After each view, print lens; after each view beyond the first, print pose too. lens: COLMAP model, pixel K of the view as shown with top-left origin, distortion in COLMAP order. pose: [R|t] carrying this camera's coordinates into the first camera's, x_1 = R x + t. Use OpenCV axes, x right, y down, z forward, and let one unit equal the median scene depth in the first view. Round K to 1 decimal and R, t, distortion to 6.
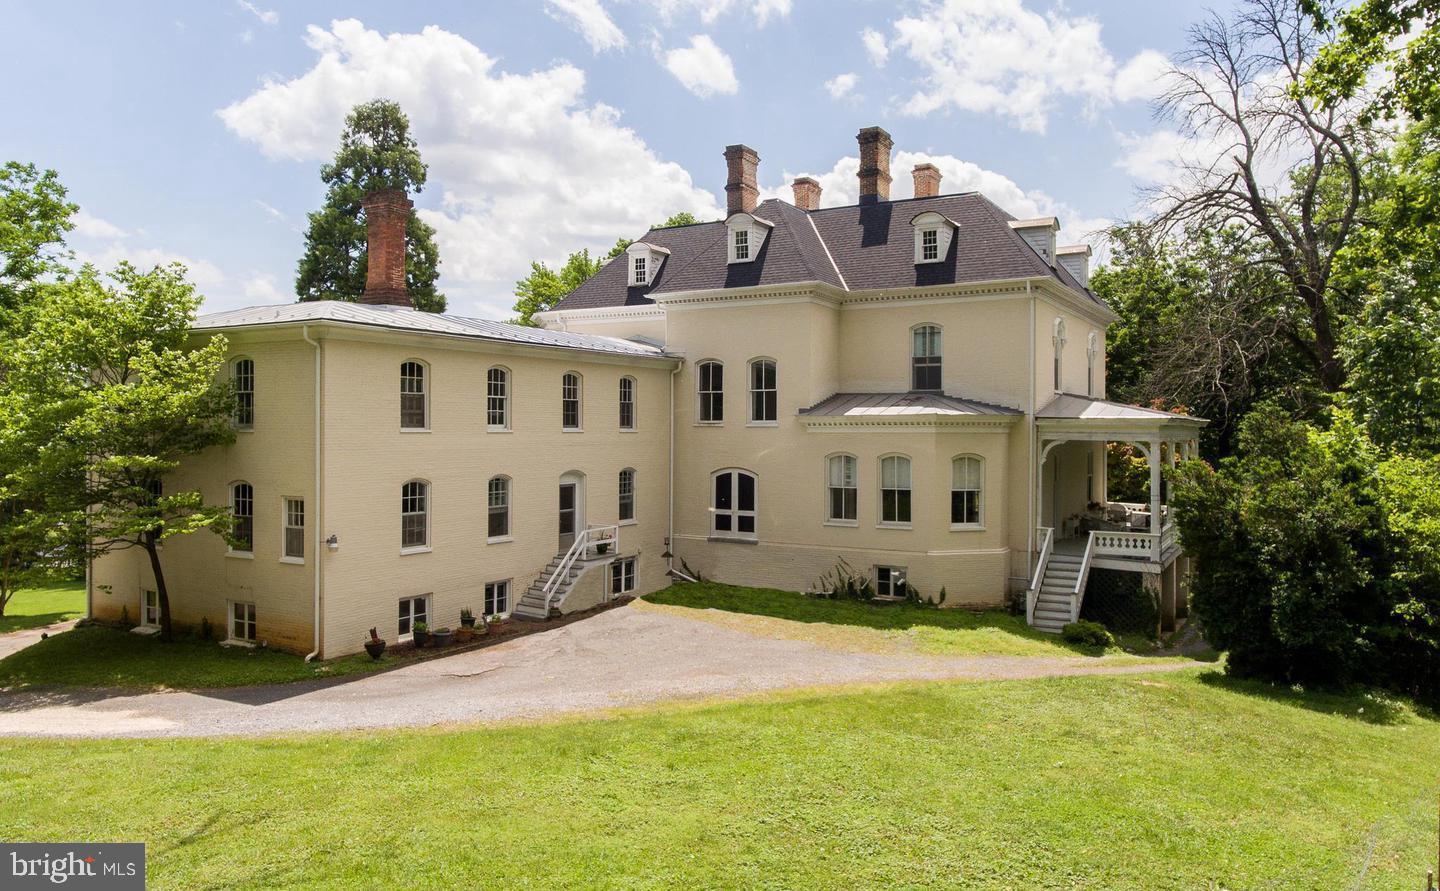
lens RADIAL K [[1029.9, 0, 717.2], [0, 1029.9, 437.5], [0, 0, 1]] dist [-0.005253, 0.004017]
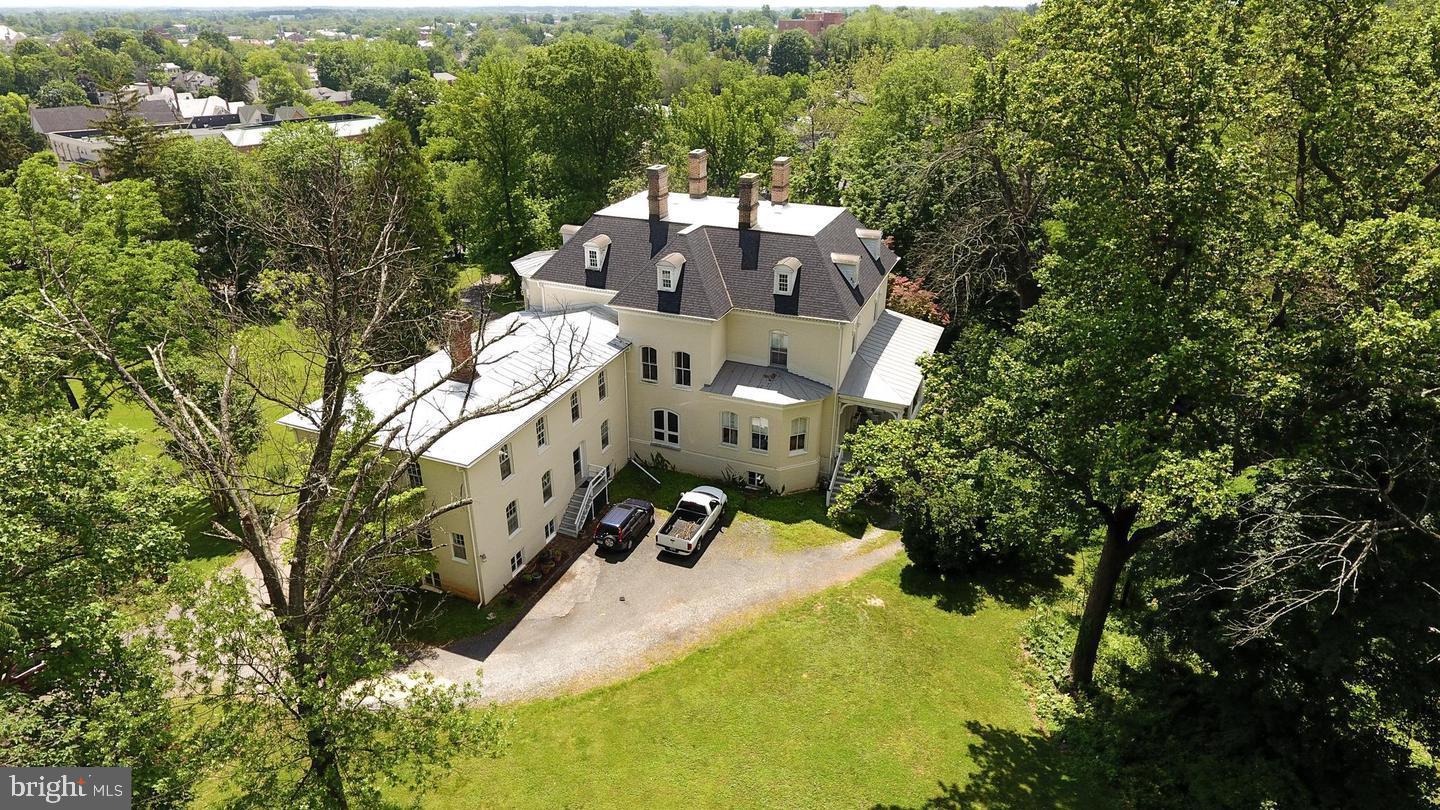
lens RADIAL K [[848.0, 0, 707.5], [0, 848.0, 418.6], [0, 0, 1]] dist [0.004936, 0.000721]
pose [[0.990217, -0.060676, 0.125650, -0.092819], [0.001411, 0.904809, 0.425814, -0.560871], [-0.139526, -0.421471, 0.896044, -0.273627]]
